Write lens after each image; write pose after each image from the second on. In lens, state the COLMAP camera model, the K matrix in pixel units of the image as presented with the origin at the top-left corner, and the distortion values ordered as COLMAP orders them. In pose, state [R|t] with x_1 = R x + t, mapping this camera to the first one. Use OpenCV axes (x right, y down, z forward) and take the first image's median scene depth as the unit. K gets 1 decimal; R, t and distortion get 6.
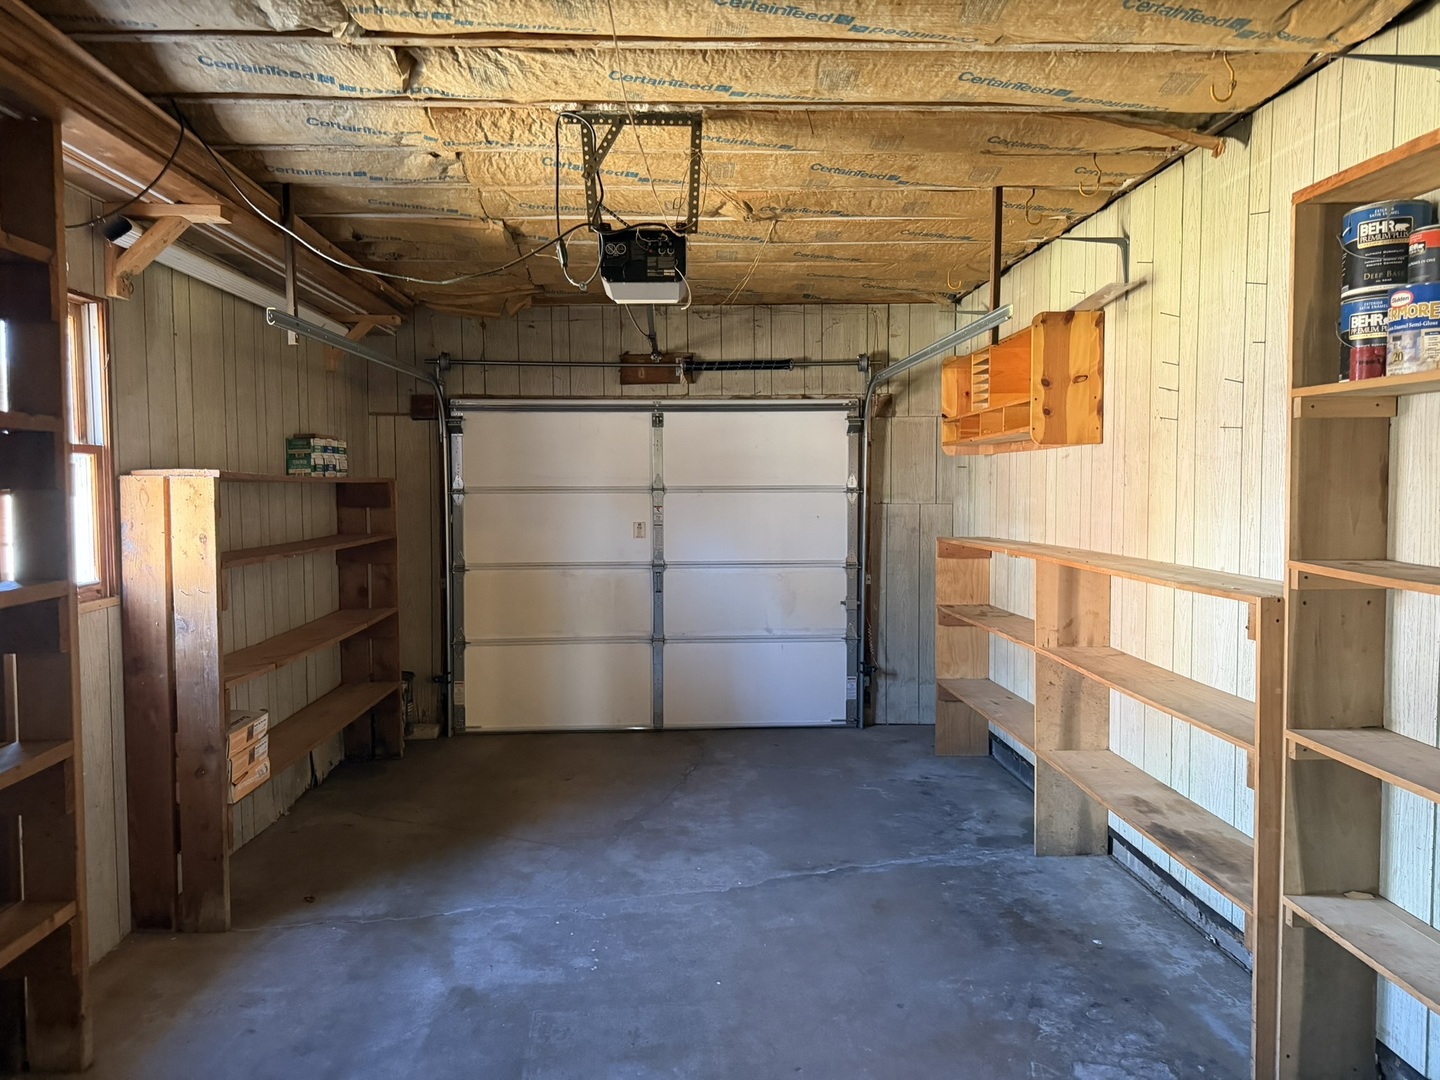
lens RADIAL K [[1006.9, 0, 721.9], [0, 1006.9, 540.7], [0, 0, 1]] dist [-0.004543, -0.001520]
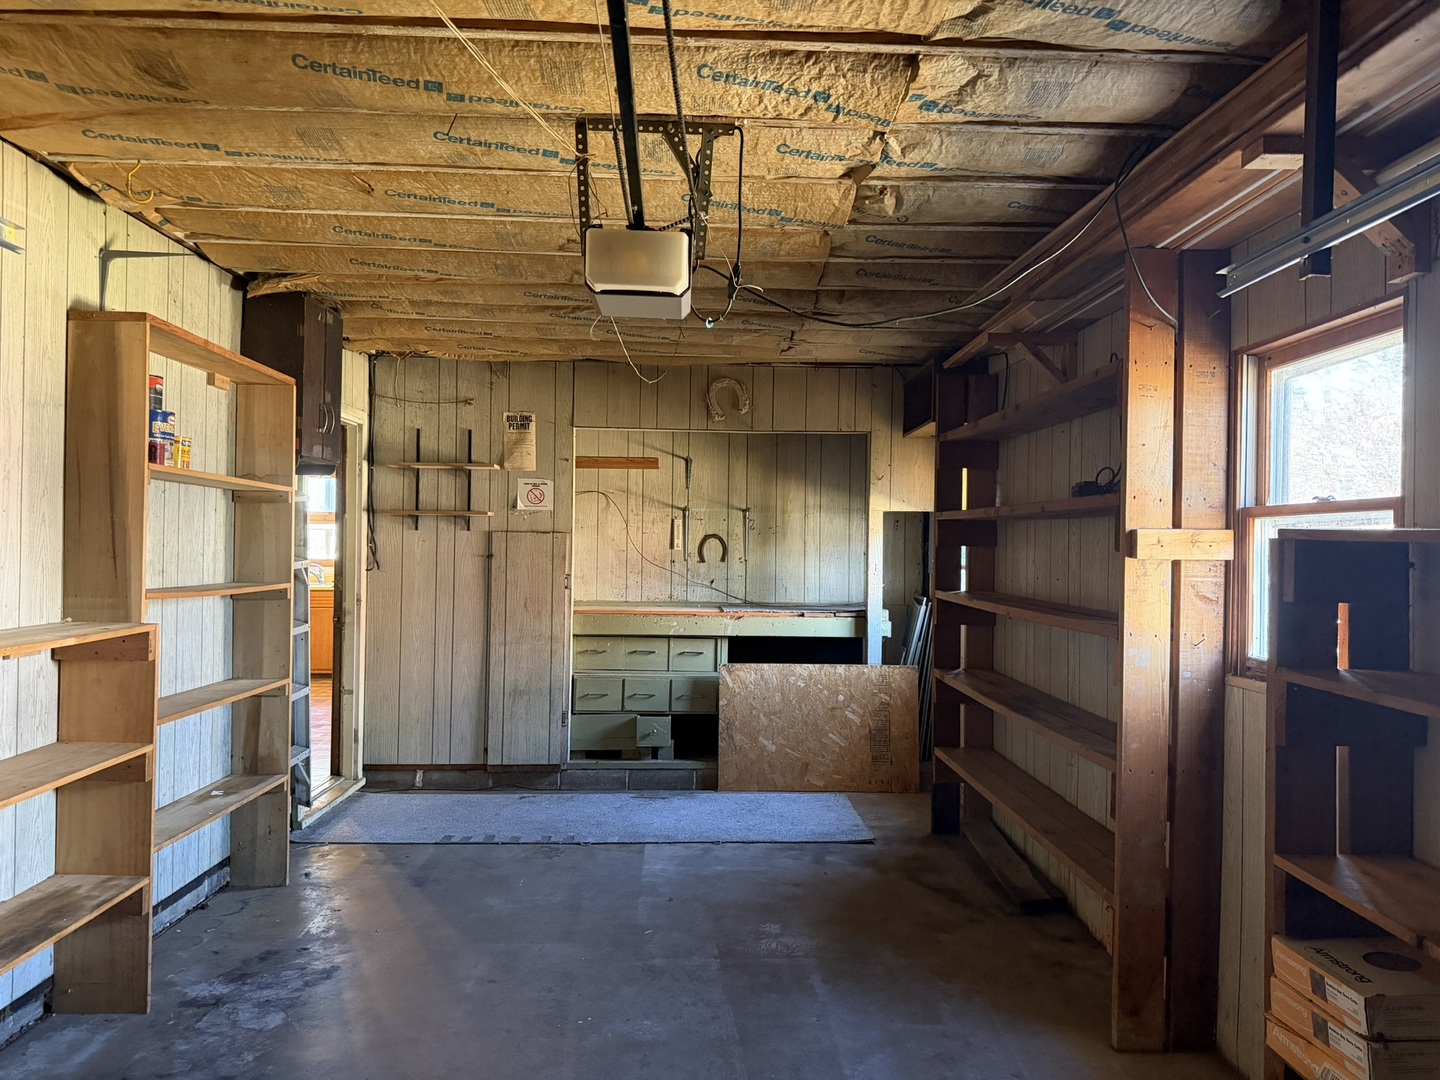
lens RADIAL K [[1006.9, 0, 718.4], [0, 1006.9, 544.0], [0, 0, 1]] dist [-0.004543, -0.001520]
pose [[-0.999905, -0.009735, 0.009769, -0.171976], [-0.009224, 0.998656, 0.051008, -0.105752], [-0.010253, 0.050913, -0.998650, 2.055594]]
